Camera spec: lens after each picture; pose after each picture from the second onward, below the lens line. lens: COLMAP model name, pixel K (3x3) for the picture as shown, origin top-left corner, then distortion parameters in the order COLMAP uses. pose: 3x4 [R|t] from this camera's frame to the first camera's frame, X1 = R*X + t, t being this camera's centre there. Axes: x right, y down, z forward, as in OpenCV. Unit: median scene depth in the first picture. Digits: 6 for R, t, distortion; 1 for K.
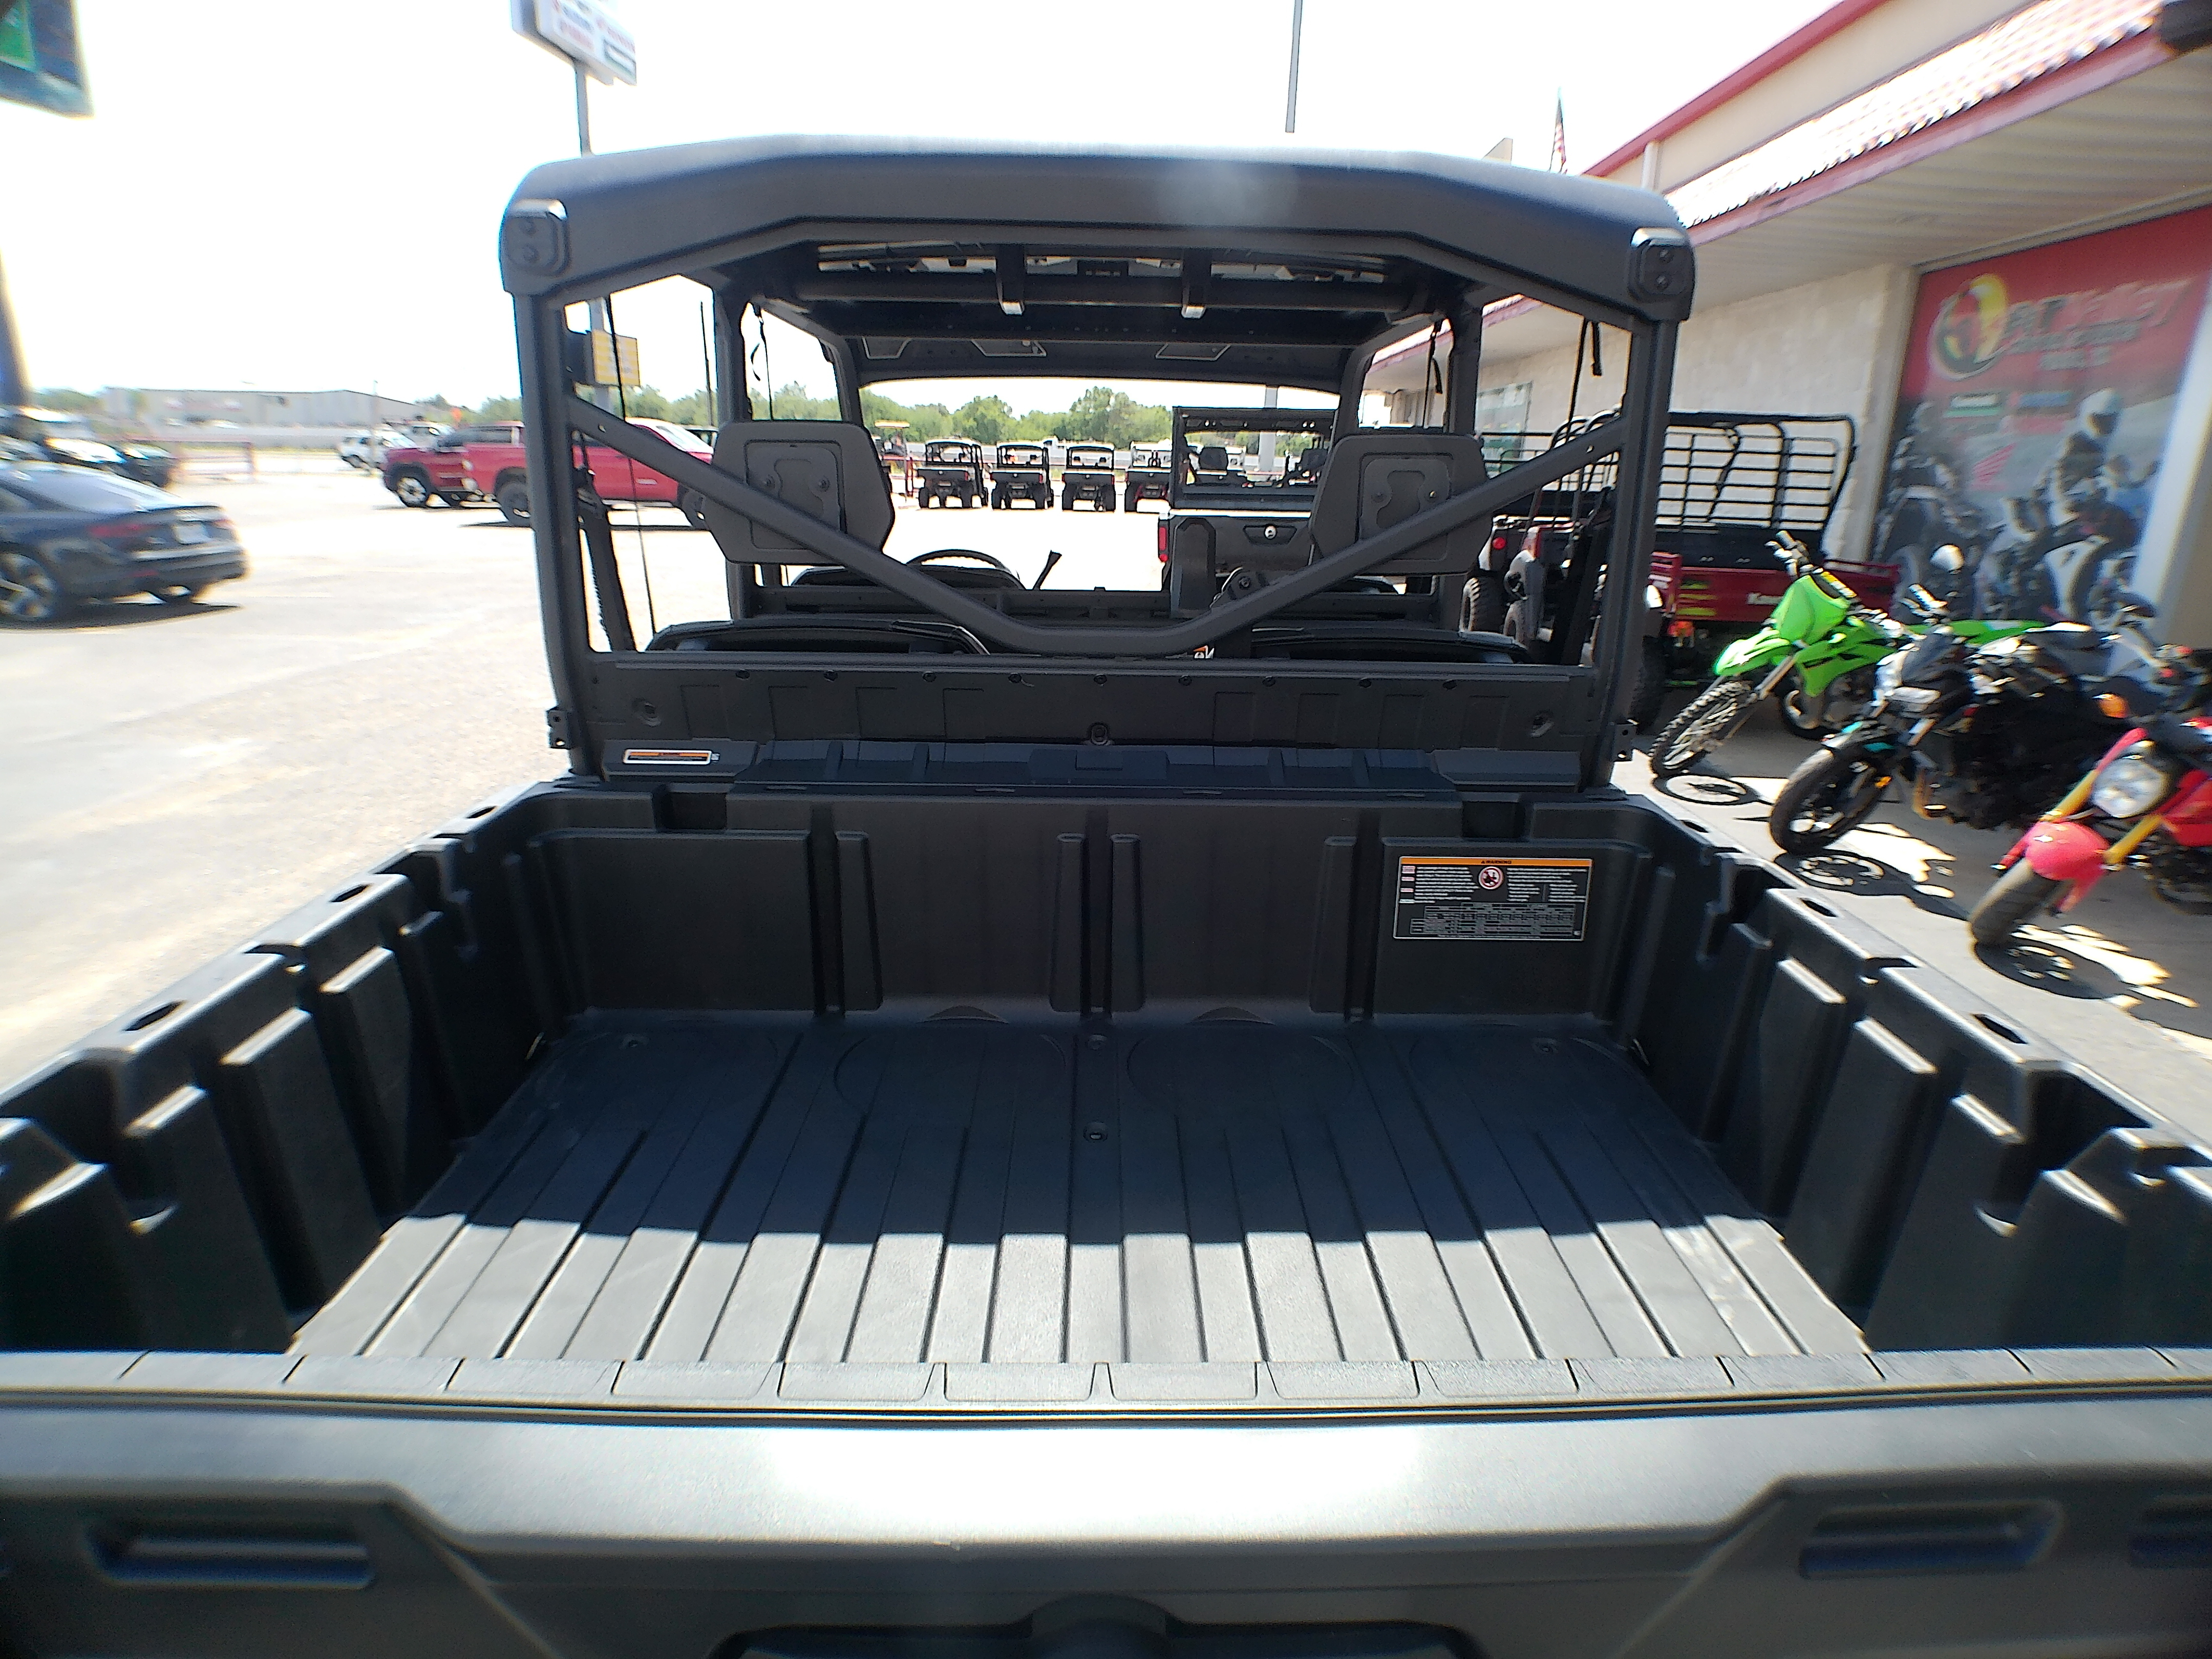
lens RADIAL K [[1187.3, 0, 1143.4], [0, 1187.3, 823.8], [0, 0, 1]] dist [-0.036515, 0.002494]
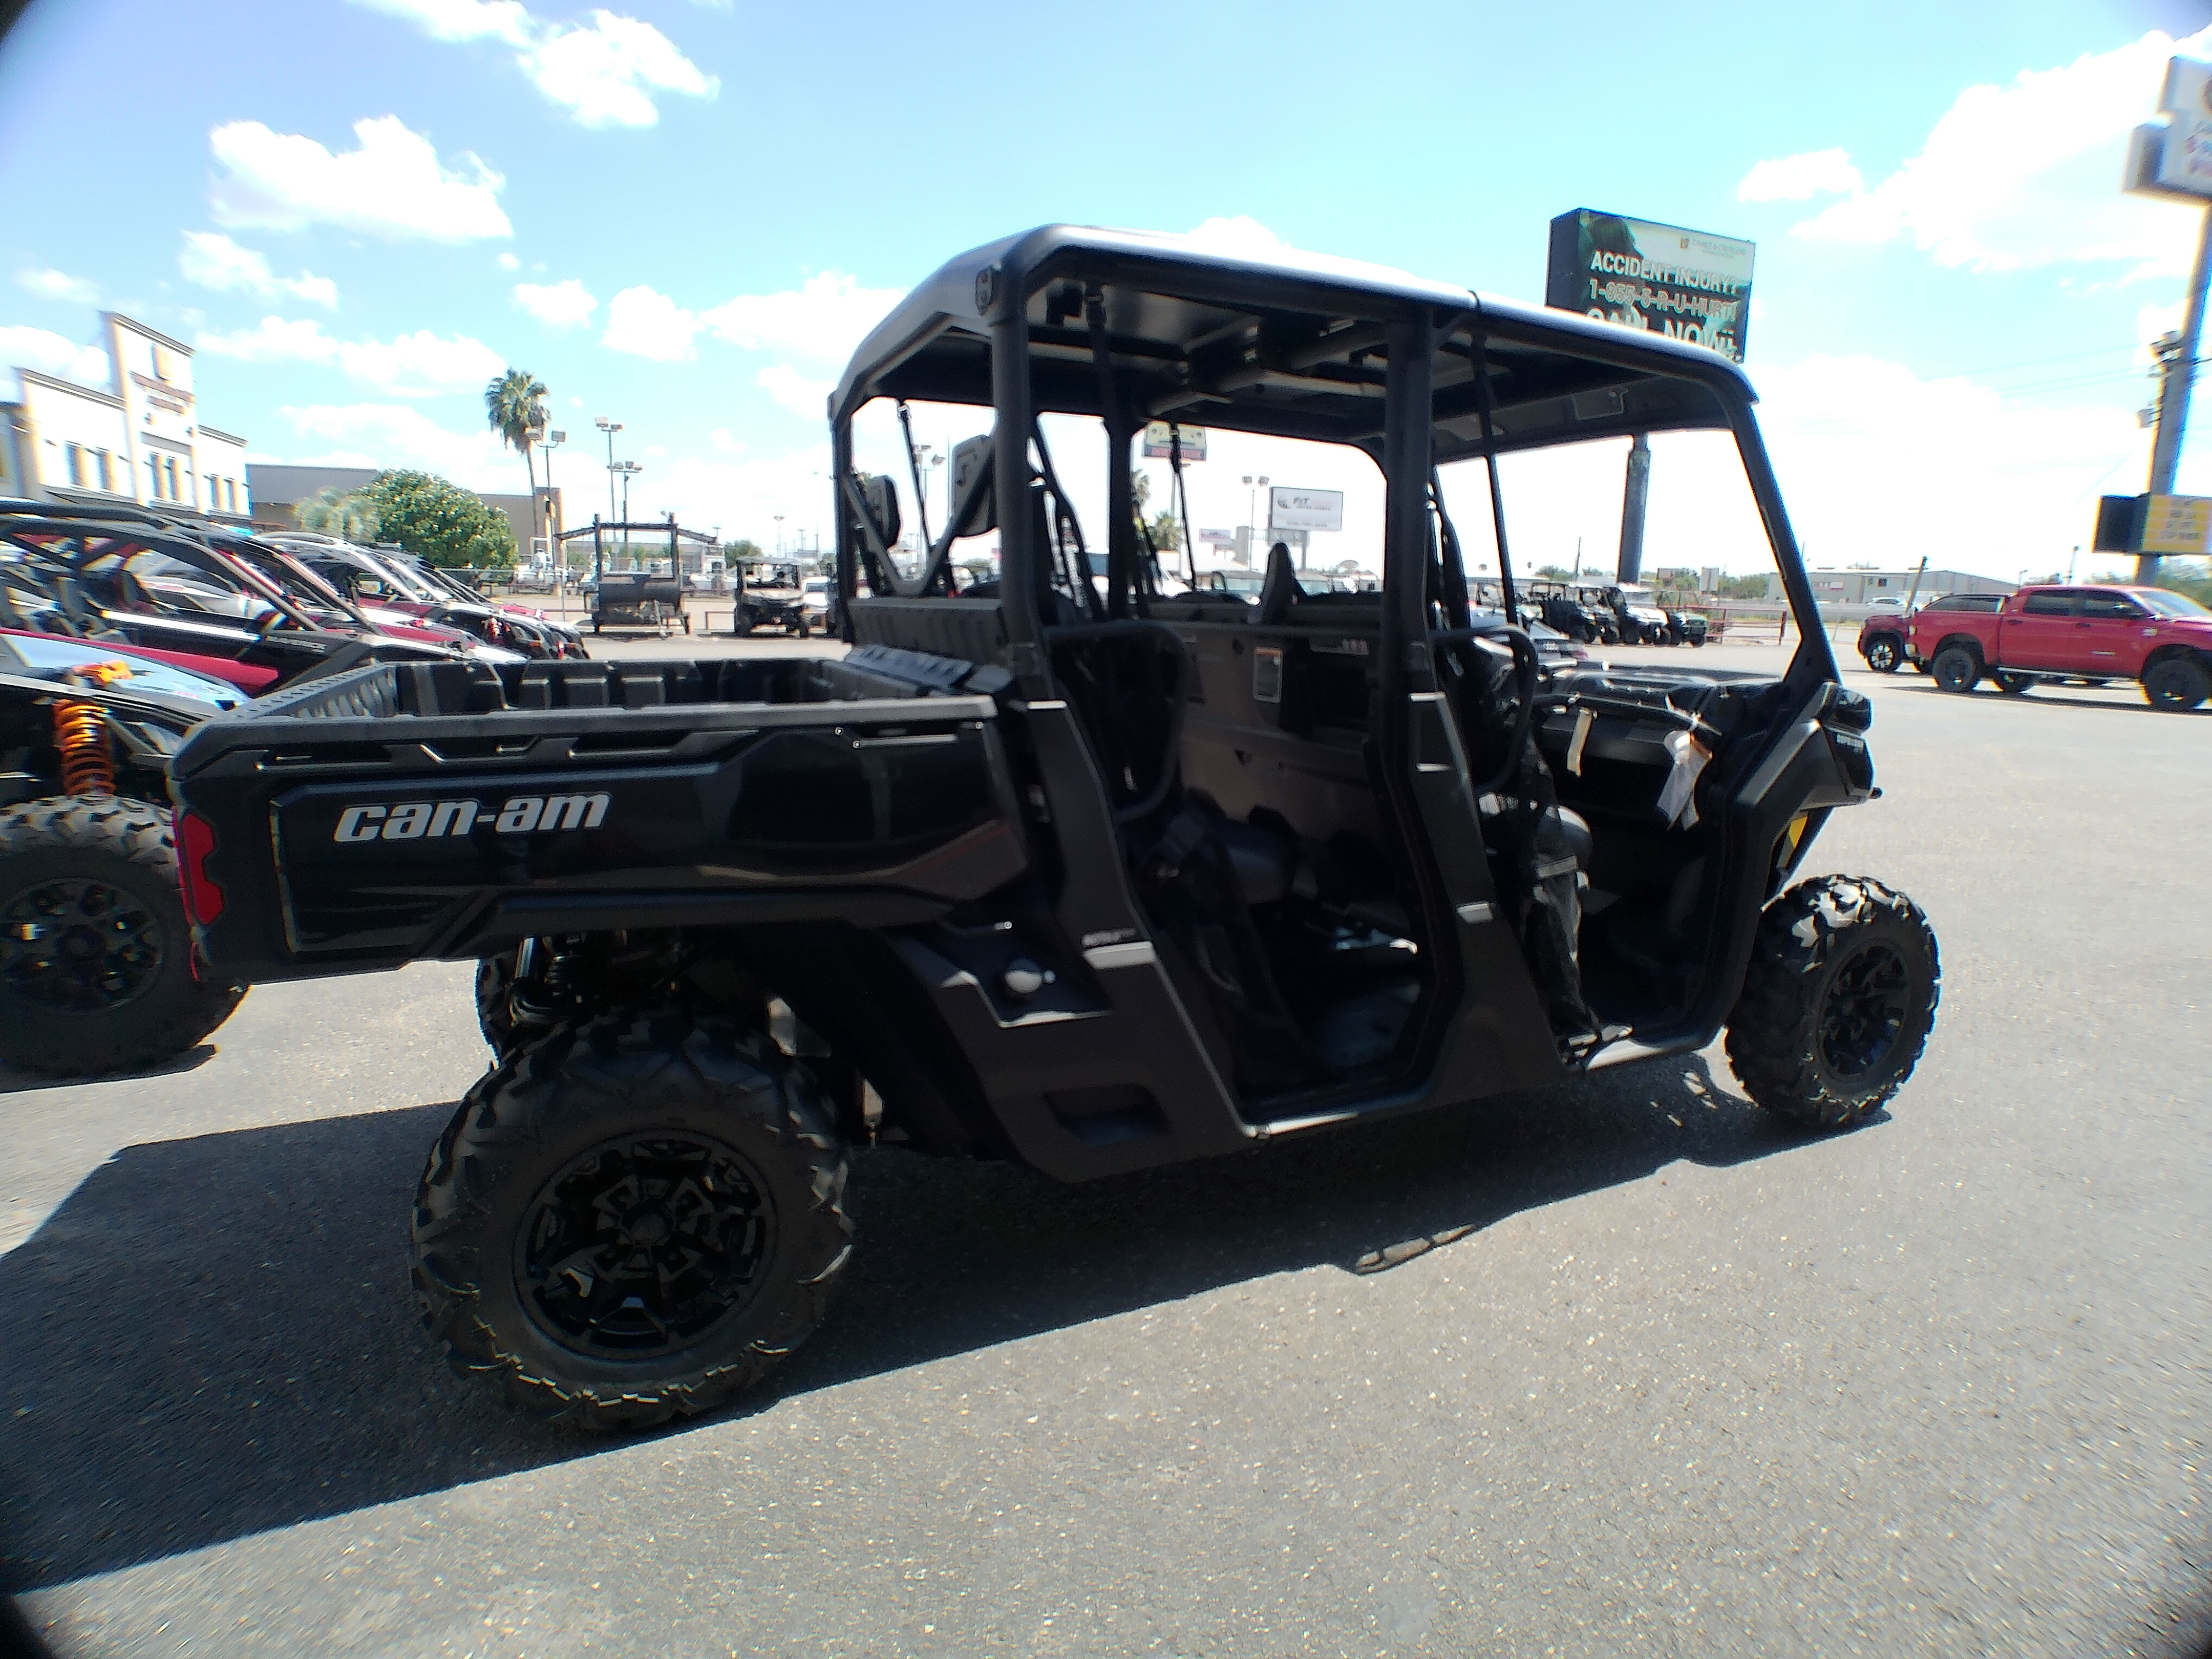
lens RADIAL K [[1189.1, 0, 1151.5], [0, 1189.1, 818.9], [0, 0, 1]] dist [-0.037696, -0.000765]
pose [[0.390195, 0.147786, -0.908794, 0.423365], [-0.283143, 0.958464, 0.034294, 0.010504], [0.876115, 0.243937, 0.415832, 0.148821]]
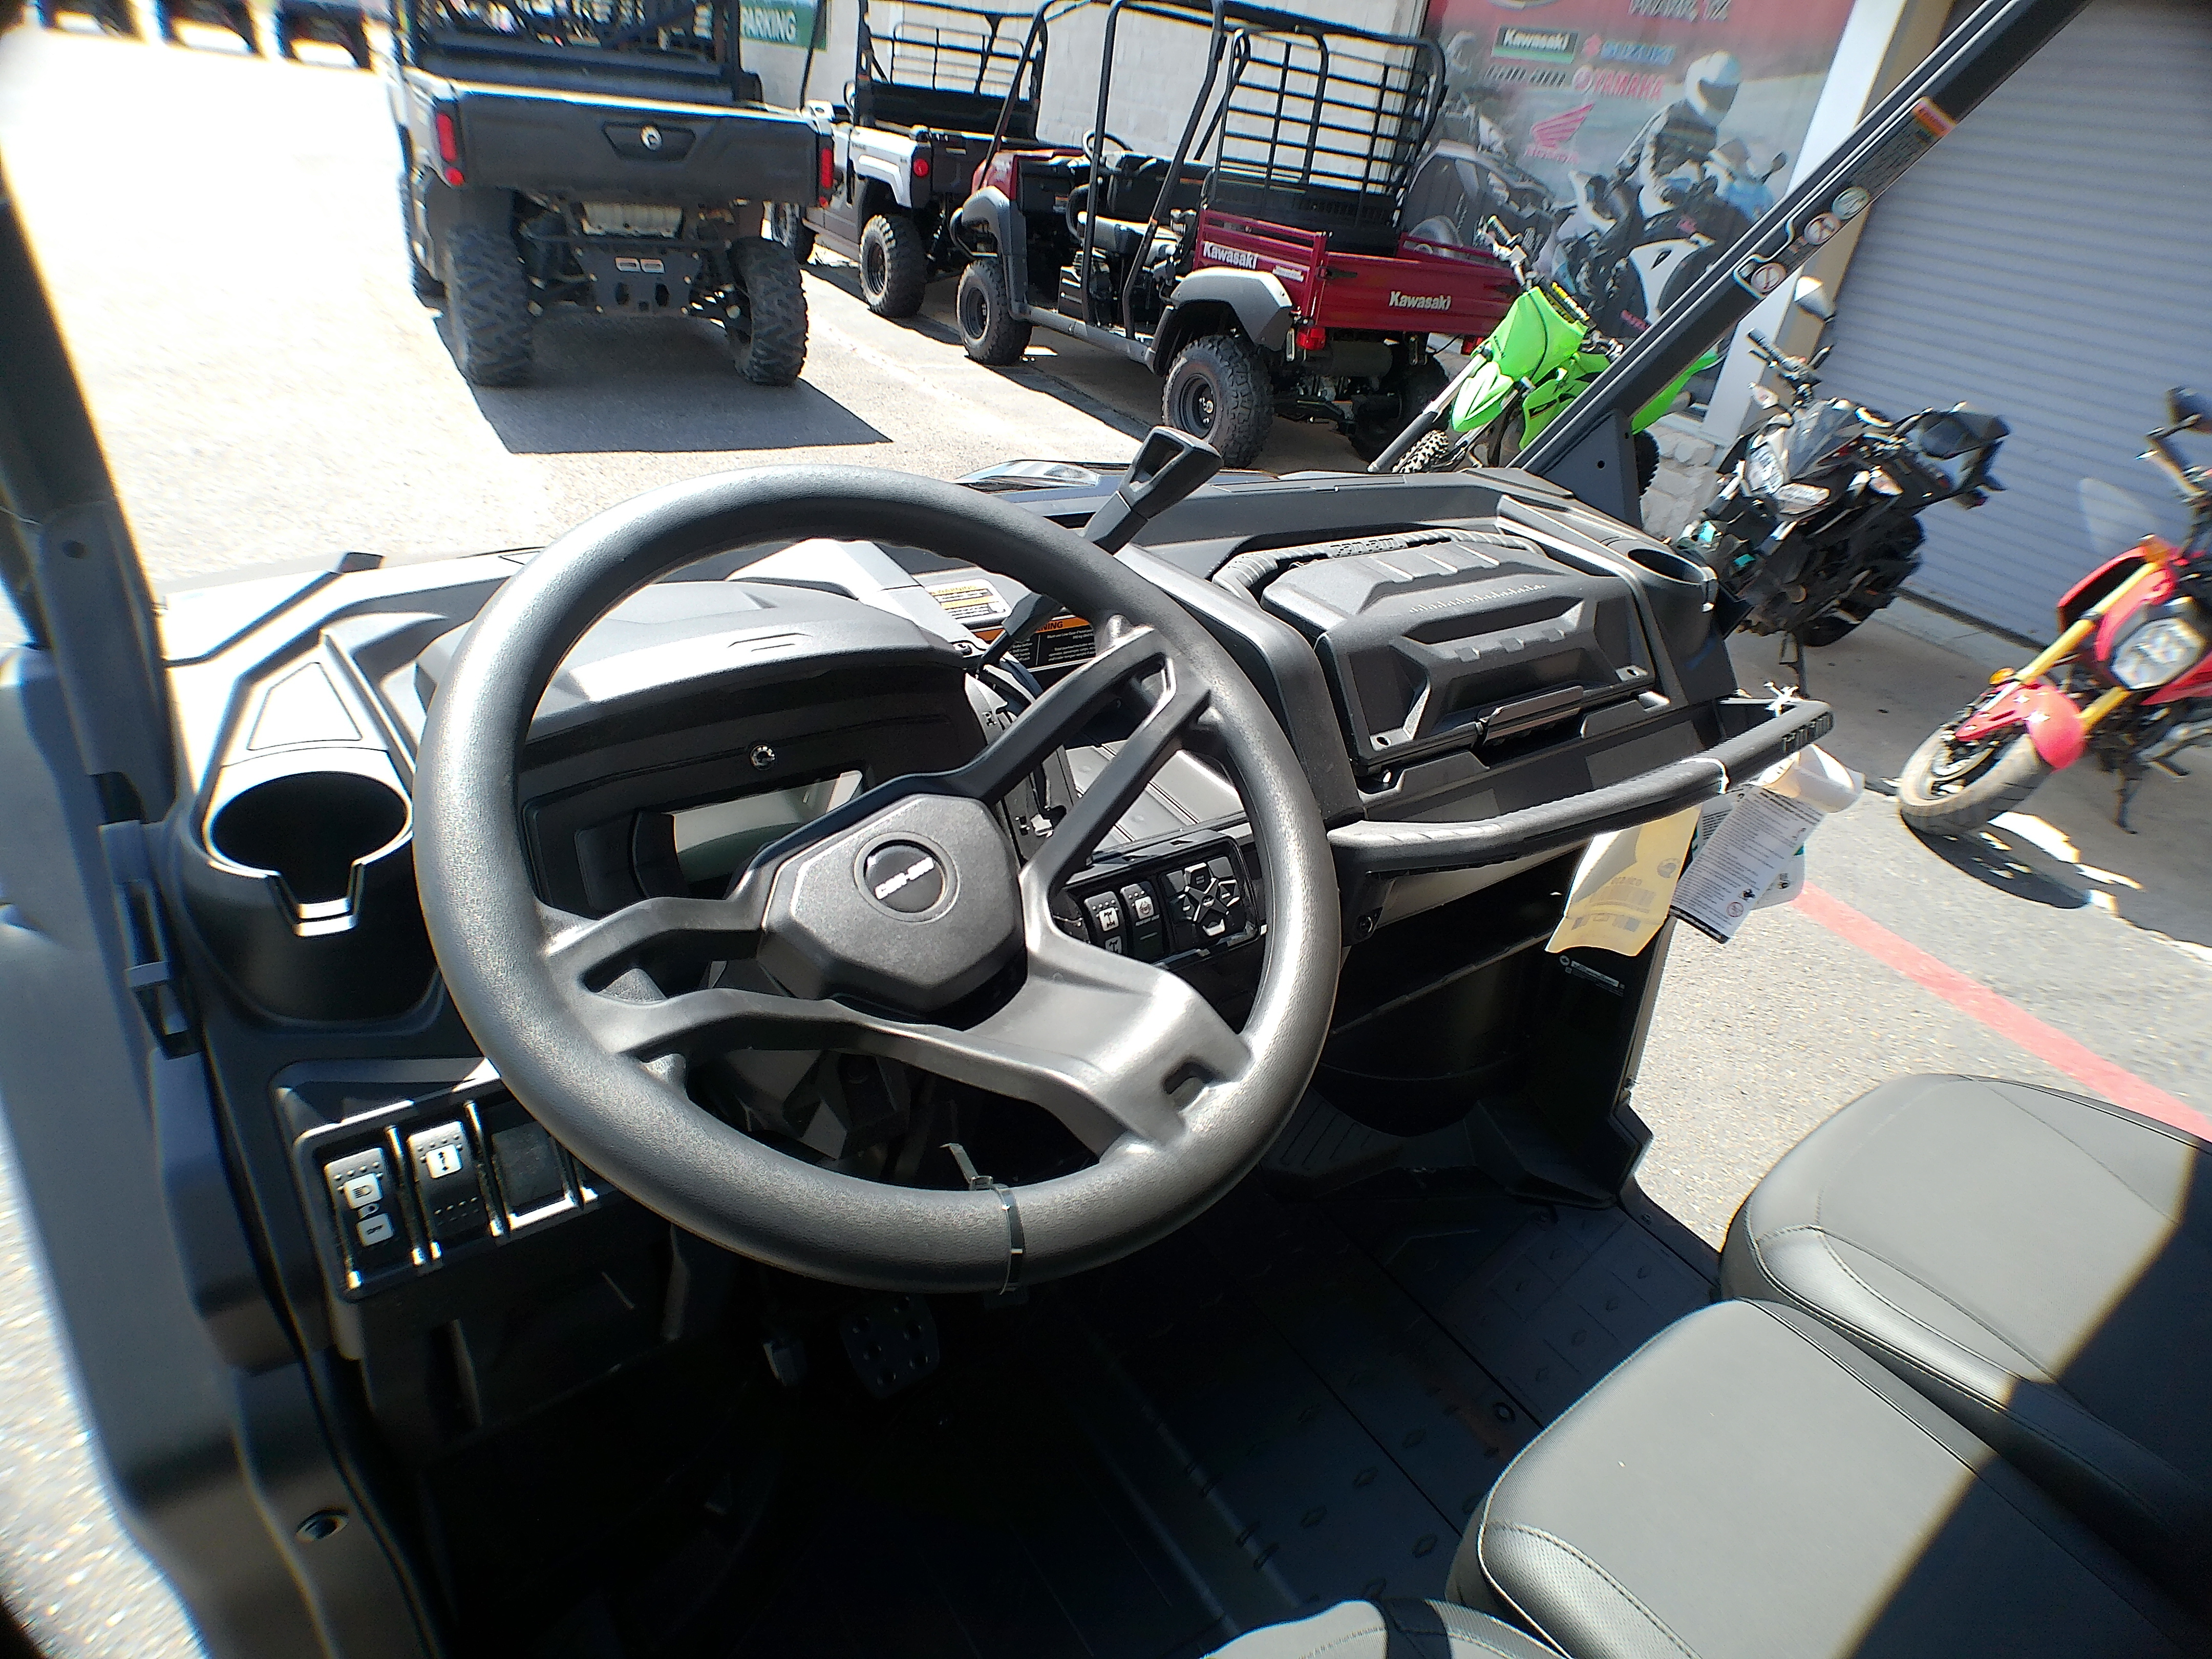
lens RADIAL K [[1204.6, 0, 1136.8], [0, 1204.6, 825.5], [0, 0, 1]] dist [-0.036309, -0.000217]
pose [[0.815882, -0.218890, 0.535186, -0.115961], [0.051756, 0.949508, 0.309444, -0.122373], [-0.575898, -0.224771, 0.786015, 0.432561]]
